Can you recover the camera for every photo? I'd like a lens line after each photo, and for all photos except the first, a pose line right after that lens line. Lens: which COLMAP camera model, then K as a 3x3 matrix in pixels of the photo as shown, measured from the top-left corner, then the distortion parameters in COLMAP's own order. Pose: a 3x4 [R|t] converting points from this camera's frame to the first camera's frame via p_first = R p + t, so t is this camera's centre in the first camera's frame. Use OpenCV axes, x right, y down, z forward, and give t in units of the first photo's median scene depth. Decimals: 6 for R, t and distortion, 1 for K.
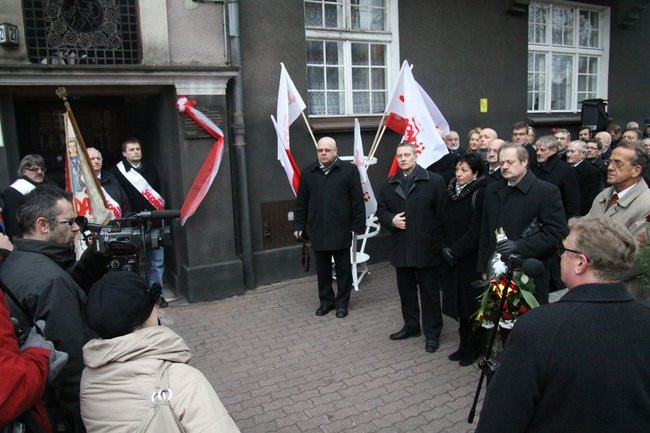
lens RADIAL K [[546.1, 0, 320.7], [0, 546.1, 215.2], [0, 0, 1]] dist [-0.087583, 0.058533]
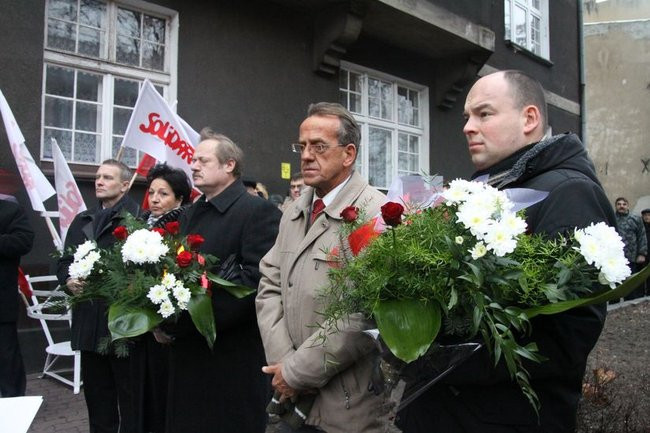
lens RADIAL K [[546.1, 0, 331.6], [0, 546.1, 215.5], [0, 0, 1]] dist [-0.087583, 0.058533]
pose [[0.968228, 0.050740, 0.244866, 0.213848], [-0.001723, 0.980528, -0.196370, 0.048928], [-0.250062, 0.189709, 0.949463, 0.222344]]
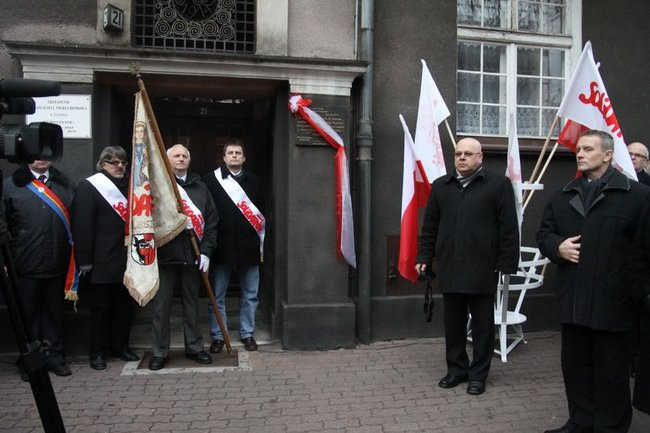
lens RADIAL K [[546.1, 0, 321.4], [0, 546.1, 215.6], [0, 0, 1]] dist [-0.087583, 0.058533]
pose [[0.951144, 0.058822, -0.303094, 0.041648], [-0.096931, 0.988941, -0.112254, 0.051283], [0.293138, 0.136149, 0.946326, 0.232363]]
